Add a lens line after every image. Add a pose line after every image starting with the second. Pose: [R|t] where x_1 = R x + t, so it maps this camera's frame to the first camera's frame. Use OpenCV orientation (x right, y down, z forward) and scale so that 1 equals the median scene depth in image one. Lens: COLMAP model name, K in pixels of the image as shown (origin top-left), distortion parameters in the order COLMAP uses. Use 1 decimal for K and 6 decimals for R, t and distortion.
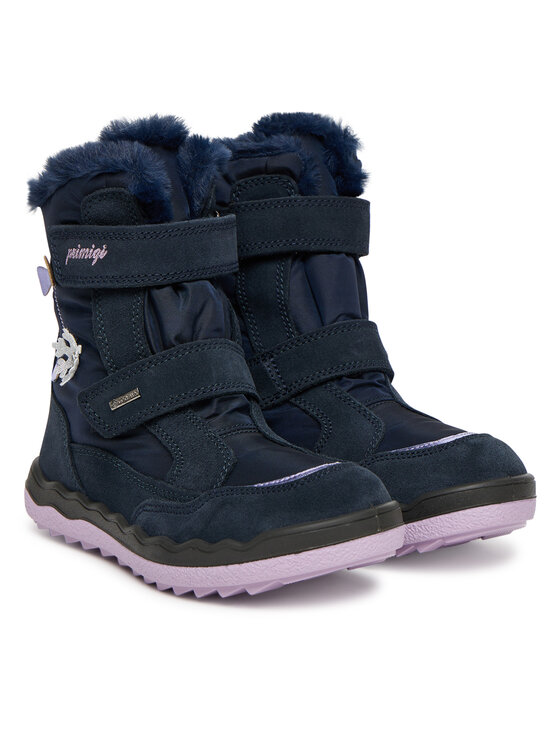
lens RADIAL K [[2189.4, 0, 280.0], [0, 2189.4, 373.0], [0, 0, 1]] dist [-0.155504, -0.363965]
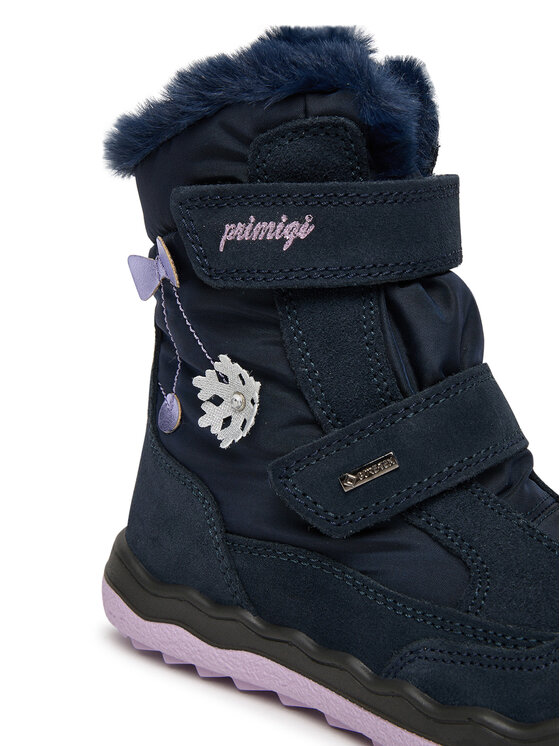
lens RADIAL K [[1038.4, 0, 280.5], [0, 1038.4, 403.2], [0, 0, 1]] dist [0.036937, -0.008622]
pose [[0.937017, -0.063304, 0.343499, -0.189062], [0.036697, 0.995839, 0.083421, -0.031510], [-0.347351, -0.065561, 0.935441, 0.736687]]
